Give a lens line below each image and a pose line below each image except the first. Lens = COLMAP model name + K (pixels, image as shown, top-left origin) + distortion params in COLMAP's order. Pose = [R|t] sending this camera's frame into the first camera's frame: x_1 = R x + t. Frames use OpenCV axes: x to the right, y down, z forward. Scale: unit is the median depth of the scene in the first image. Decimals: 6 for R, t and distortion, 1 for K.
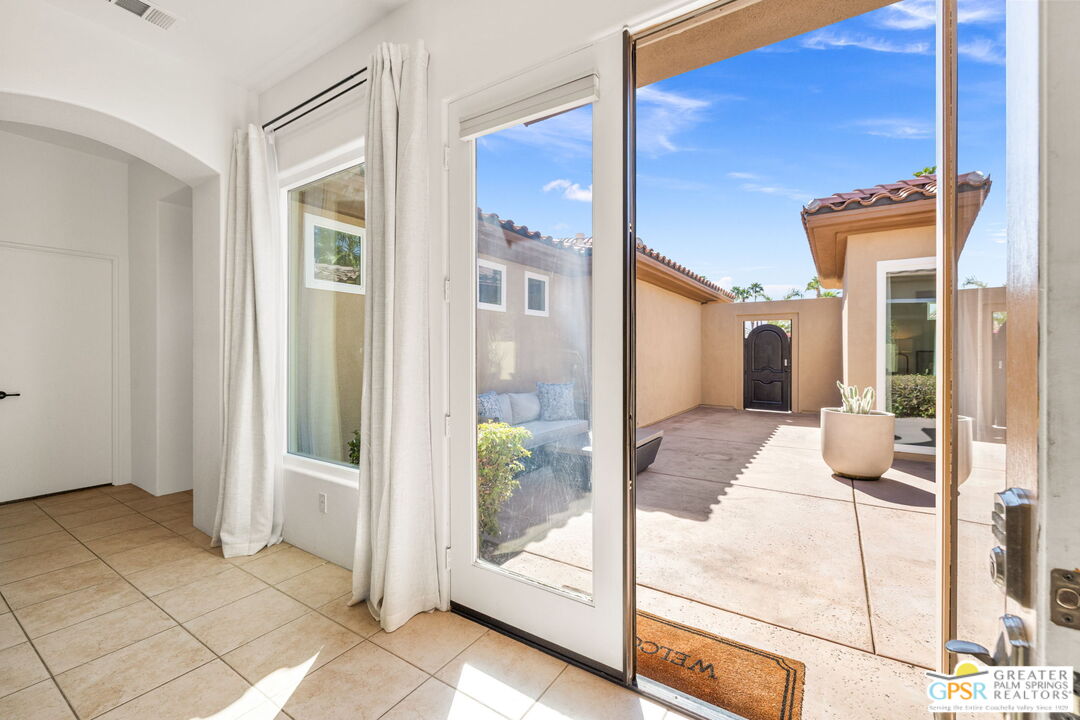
lens RADIAL K [[454.8, 0, 538.0], [0, 454.8, 351.1], [0, 0, 1]] dist [-0.002502, -0.000039]
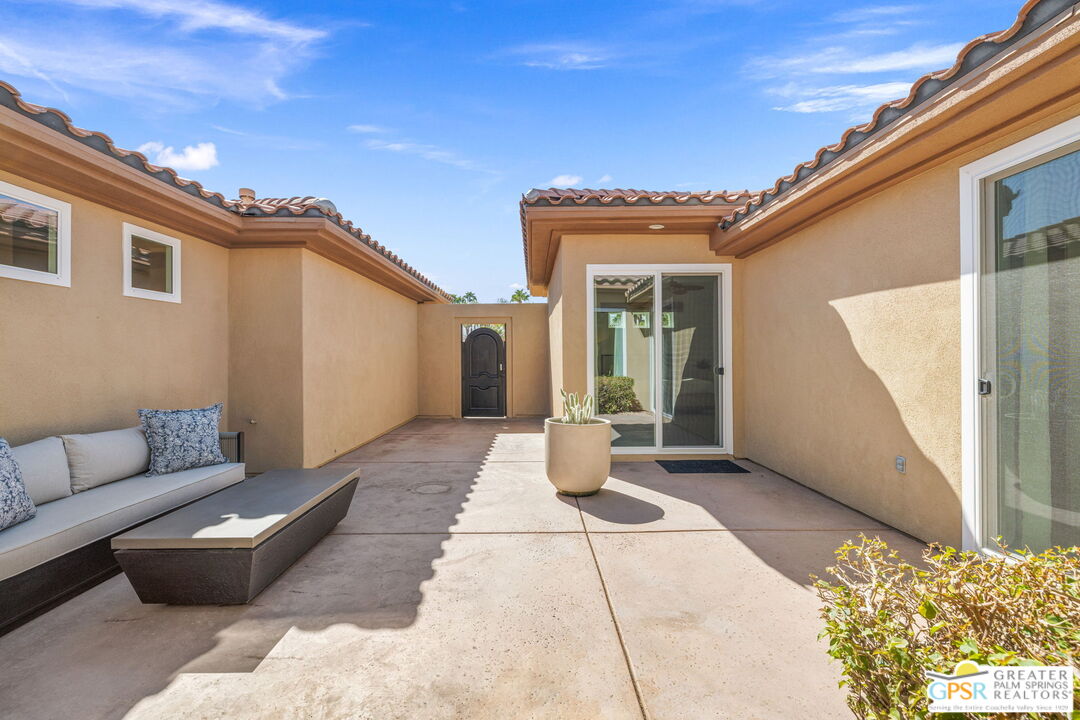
lens RADIAL K [[454.8, 0, 531.4], [0, 454.8, 357.3], [0, 0, 1]] dist [-0.002502, -0.000039]
pose [[0.835793, -0.006797, 0.549003, 0.099363], [0.005707, 0.999977, 0.003693, 0.001030], [-0.549016, 0.000046, 0.835812, 0.233892]]
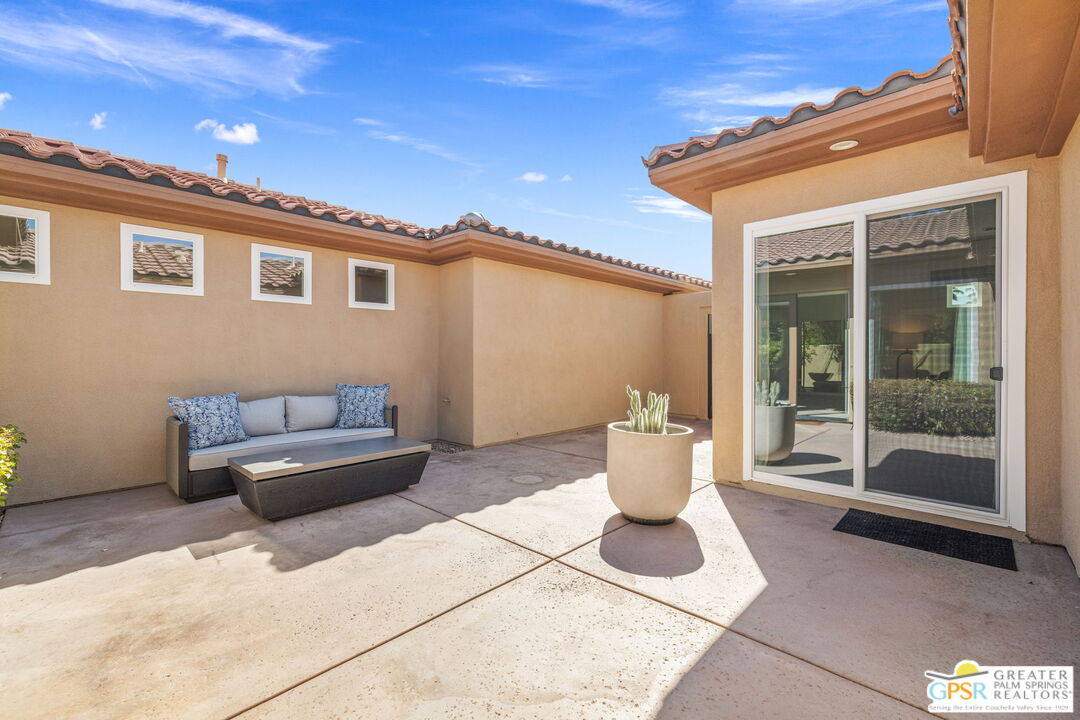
lens RADIAL K [[454.8, 0, 547.6], [0, 454.8, 357.0], [0, 0, 1]] dist [-0.002502, -0.000039]
pose [[0.985043, -0.002312, -0.172291, 0.554110], [0.003446, 0.999974, 0.006286, 0.012772], [0.172272, -0.006786, 0.985026, 0.212290]]
